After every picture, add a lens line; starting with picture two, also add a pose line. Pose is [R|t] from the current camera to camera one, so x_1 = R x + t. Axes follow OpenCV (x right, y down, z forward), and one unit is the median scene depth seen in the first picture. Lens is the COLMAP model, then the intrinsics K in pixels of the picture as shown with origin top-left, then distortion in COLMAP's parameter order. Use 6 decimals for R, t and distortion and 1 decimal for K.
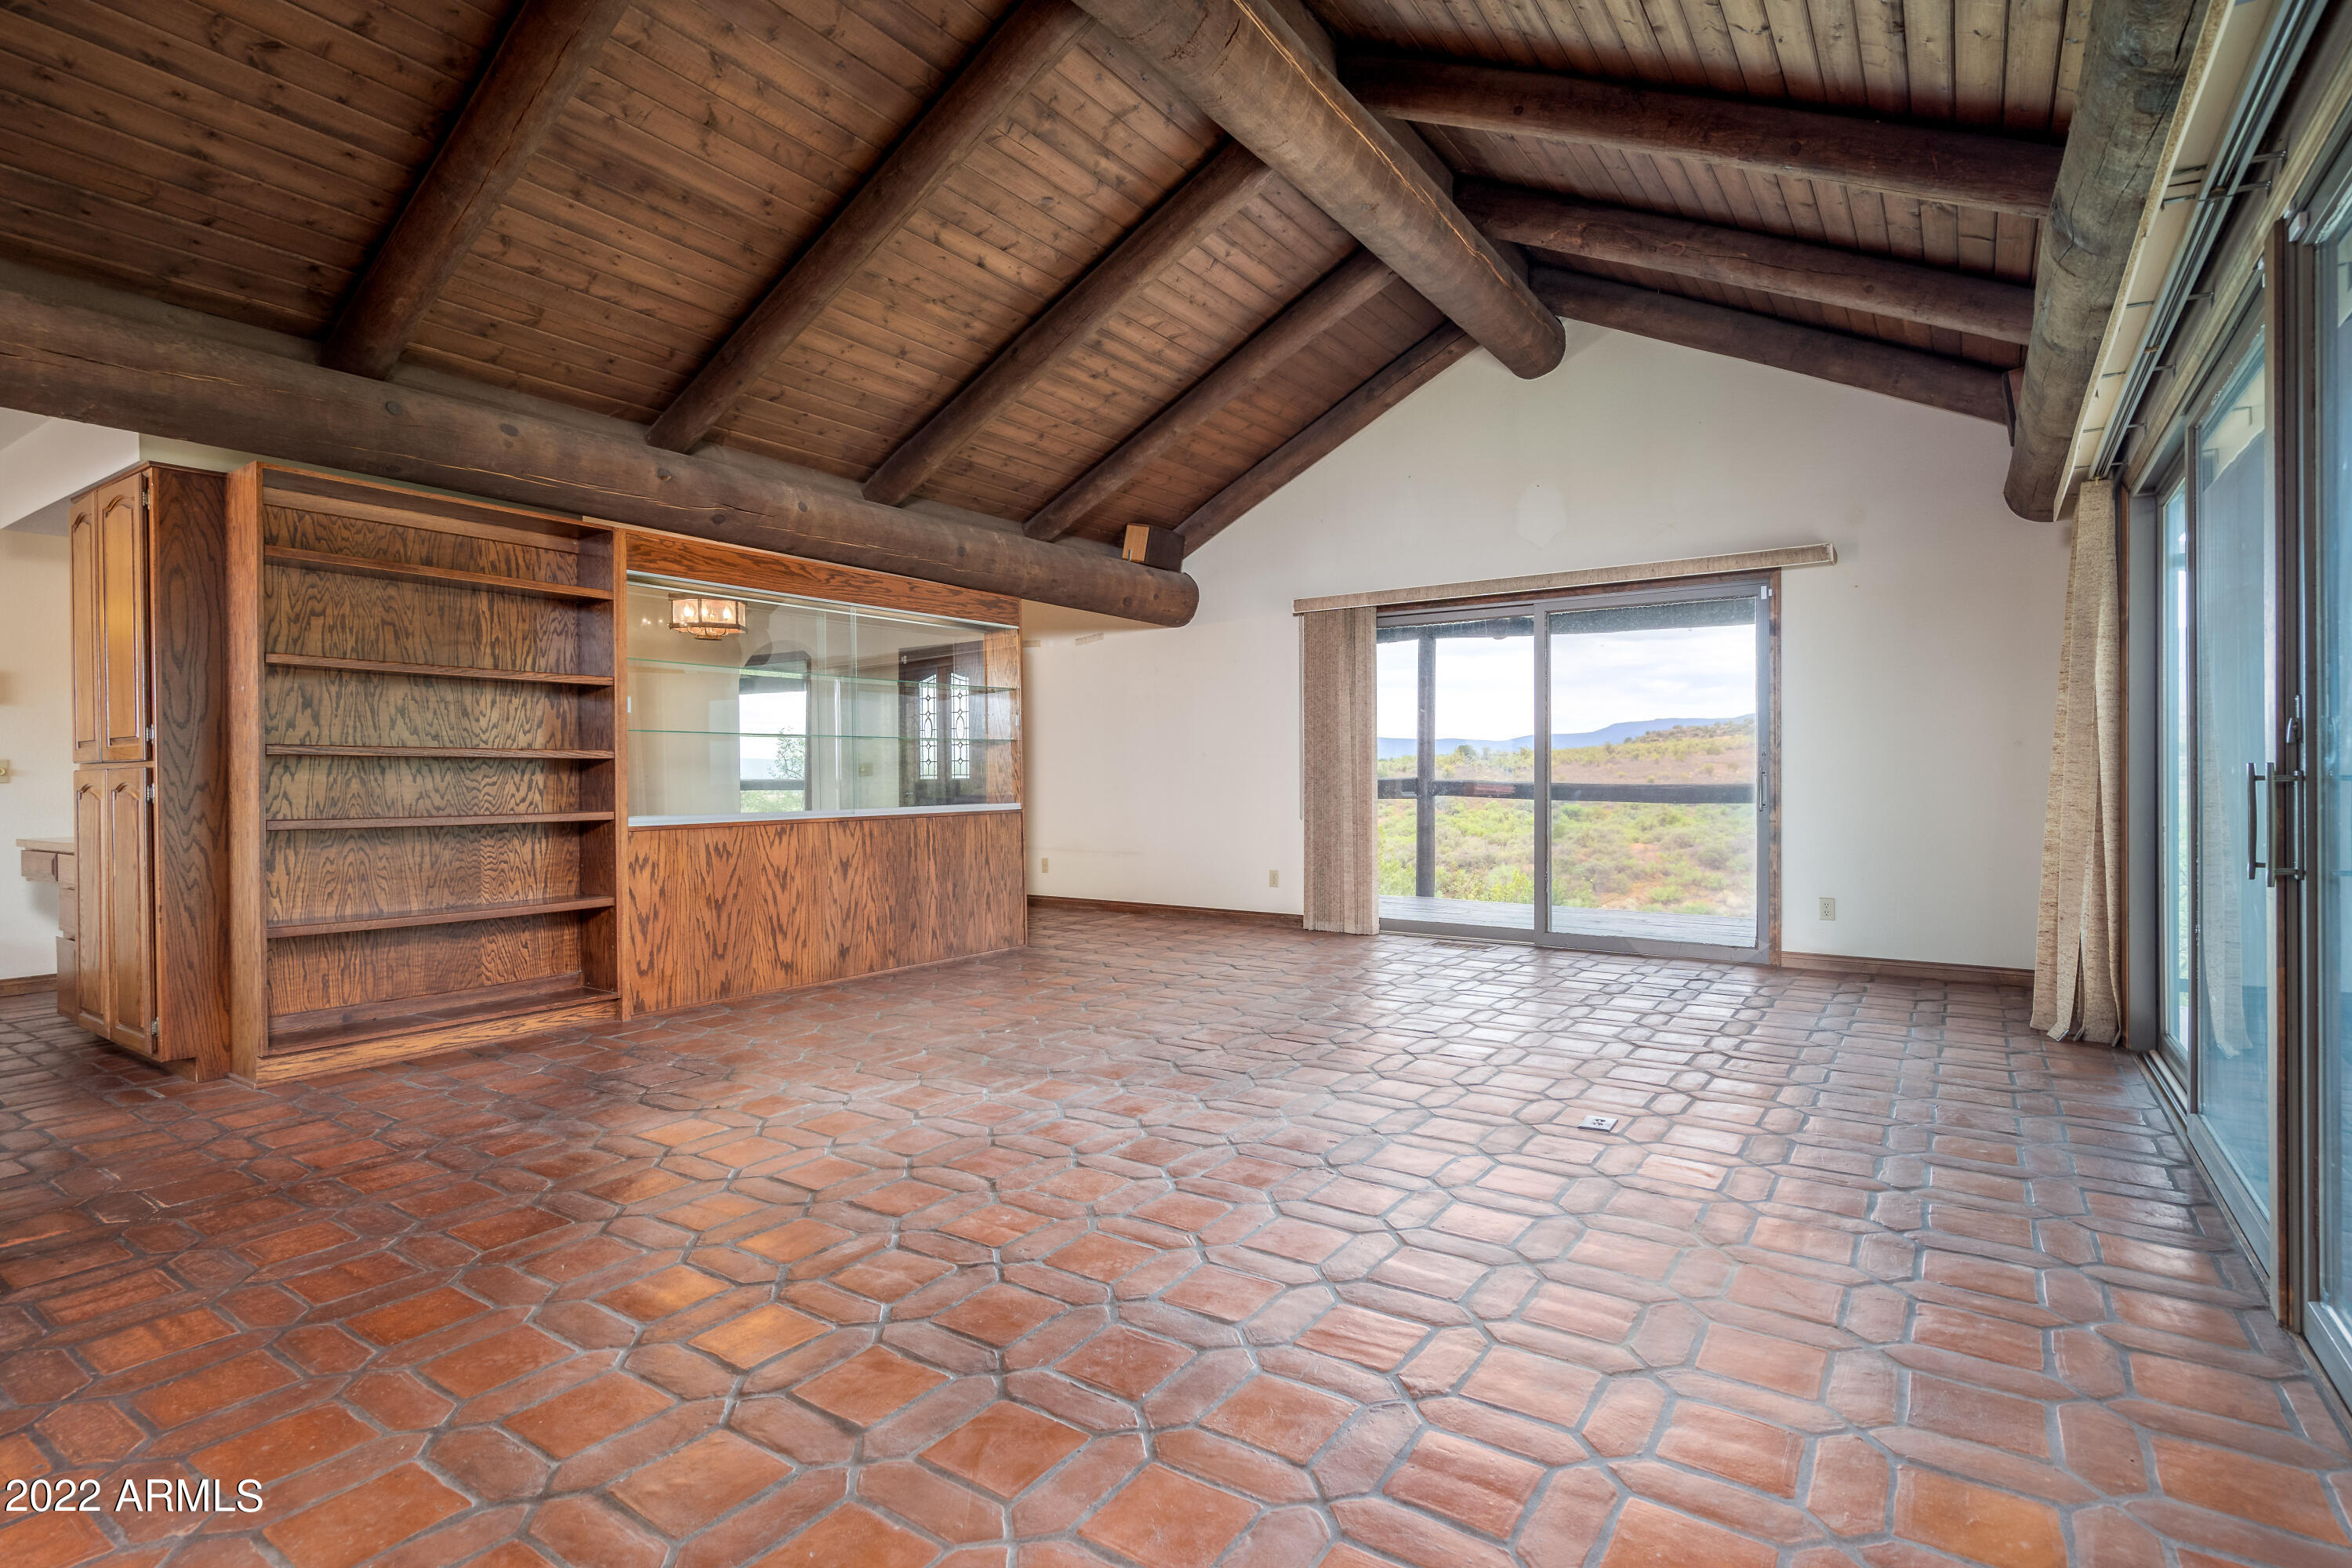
lens RADIAL K [[1154.3, 0, 1176.0], [0, 1154.3, 784.0], [0, 0, 1]] dist [0.000374, 0.000019]
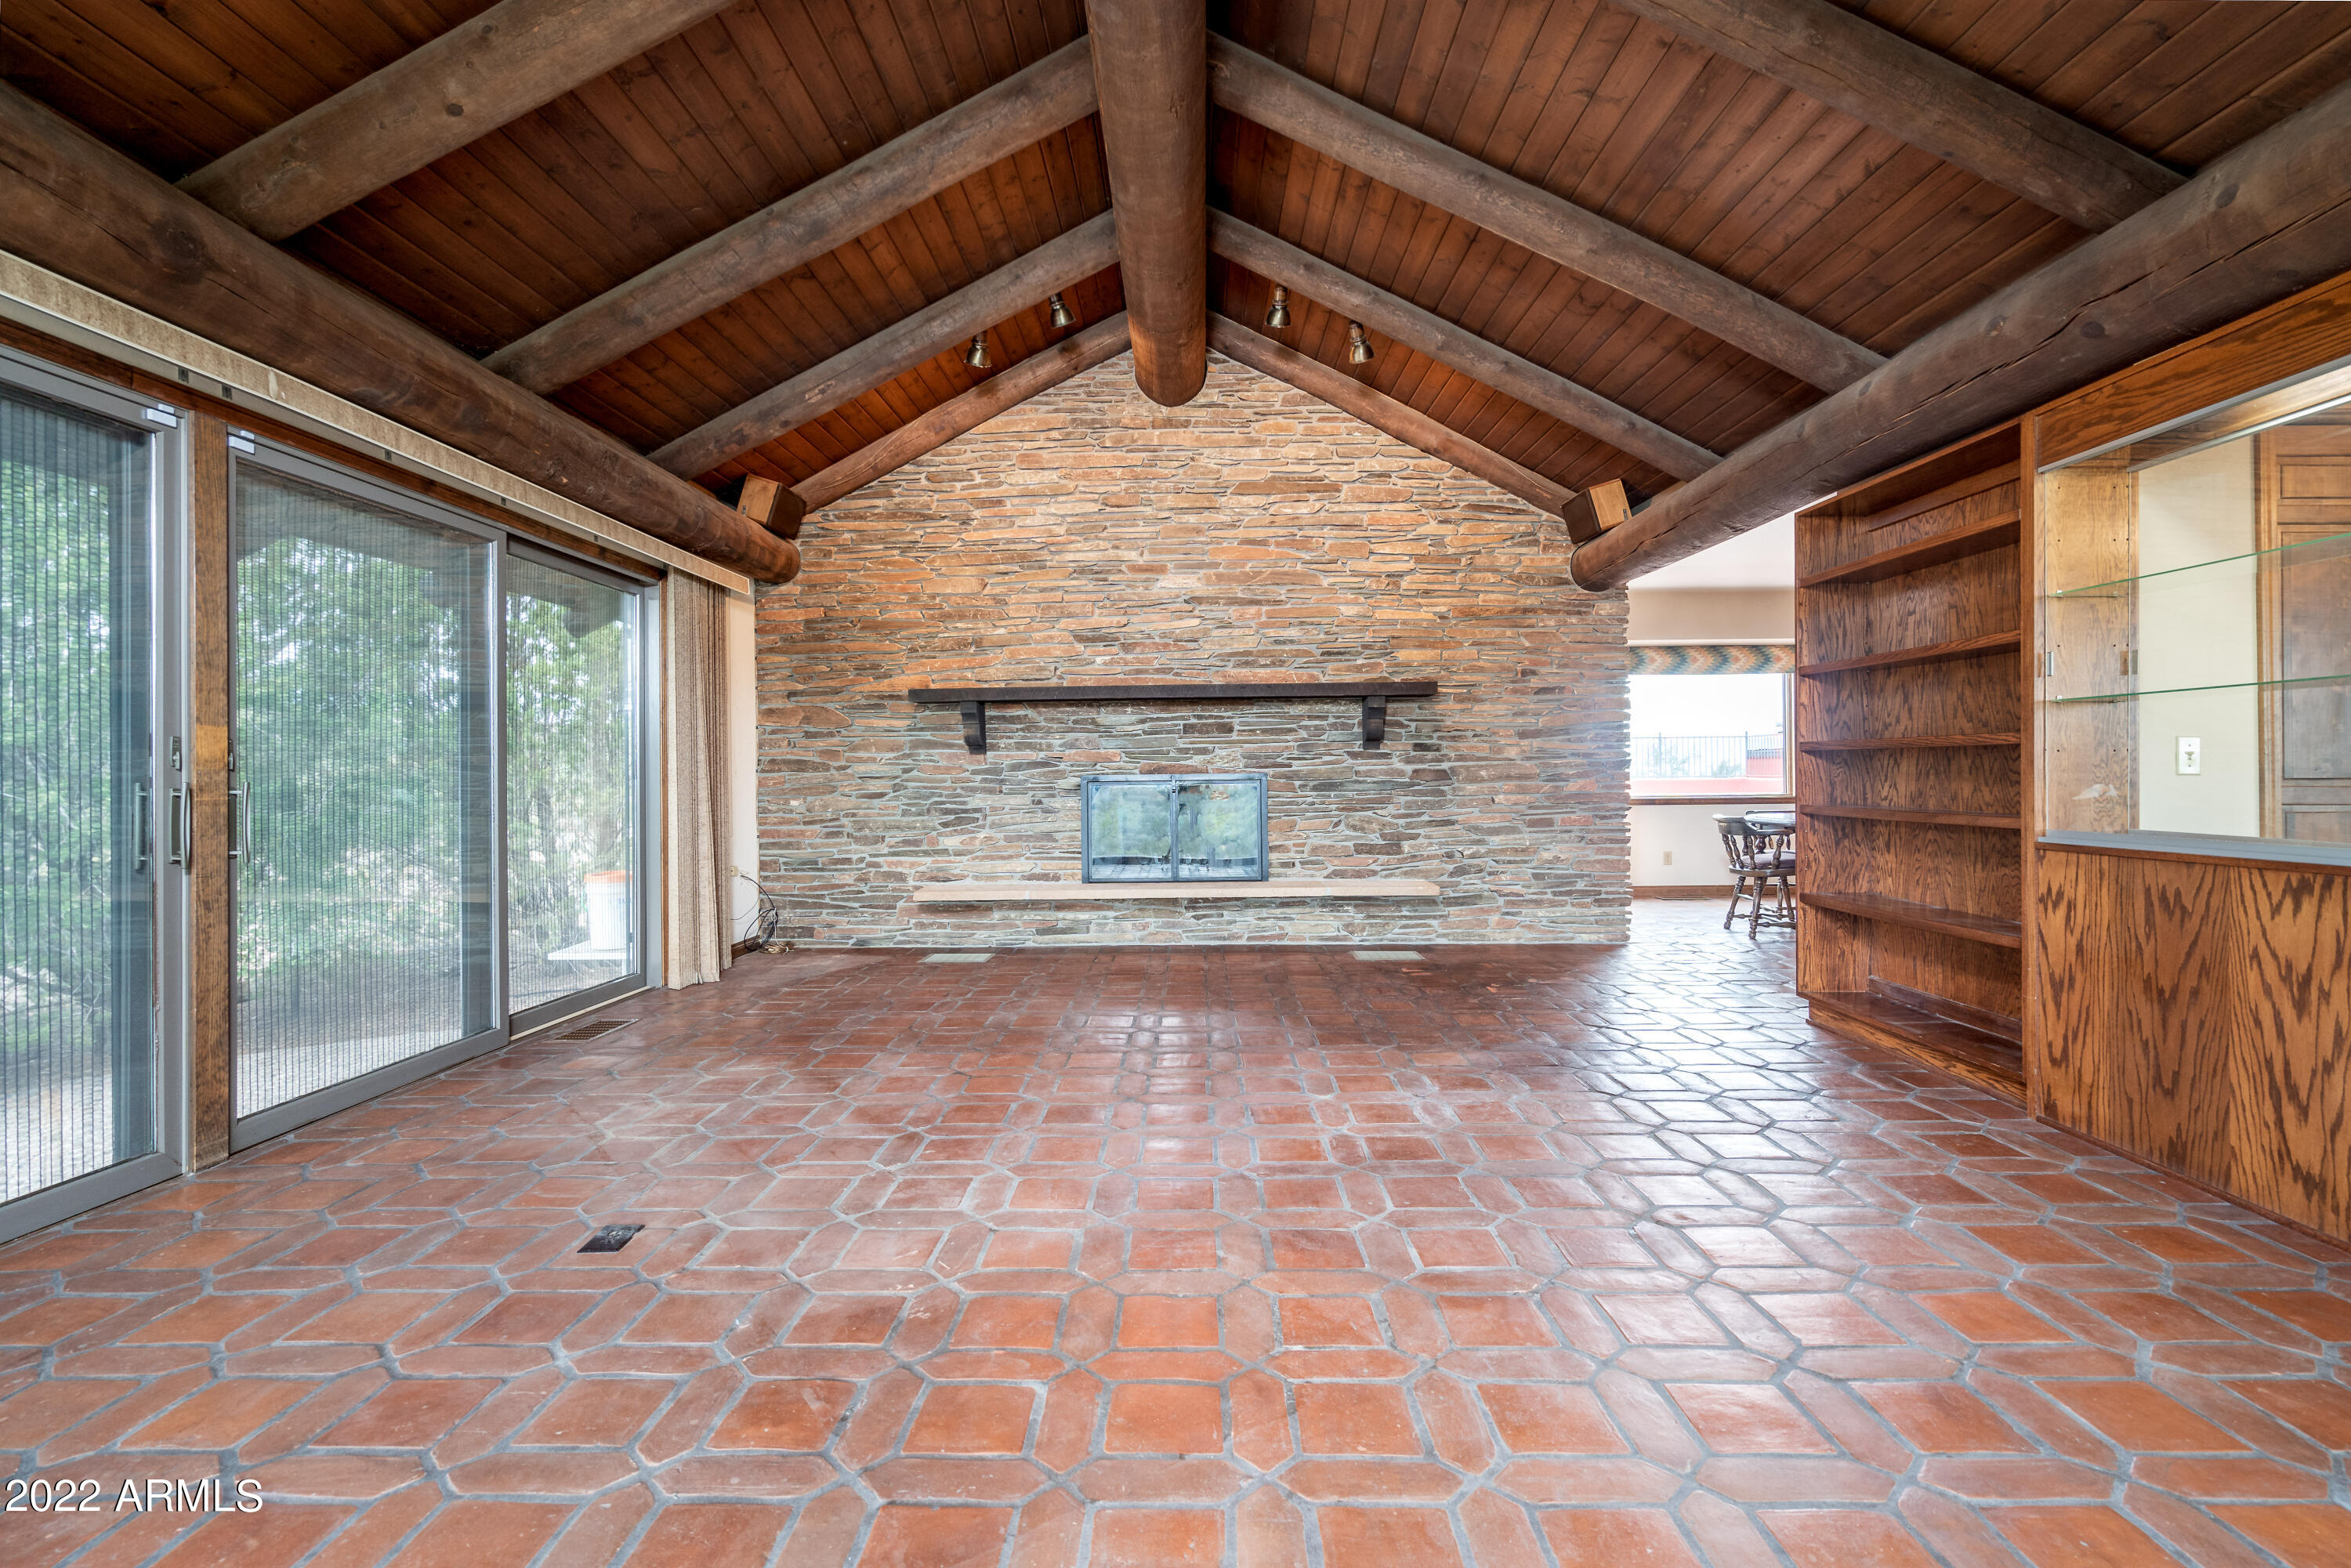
lens RADIAL K [[1072.7, 0, 1175.5], [0, 1072.7, 784.0], [0, 0, 1]] dist [-0.003522, -0.000445]
pose [[-0.832639, 0.020050, -0.553454, 0.299868], [0.010360, 0.999733, 0.020631, -0.015615], [0.553720, 0.011445, -0.832624, 1.213319]]
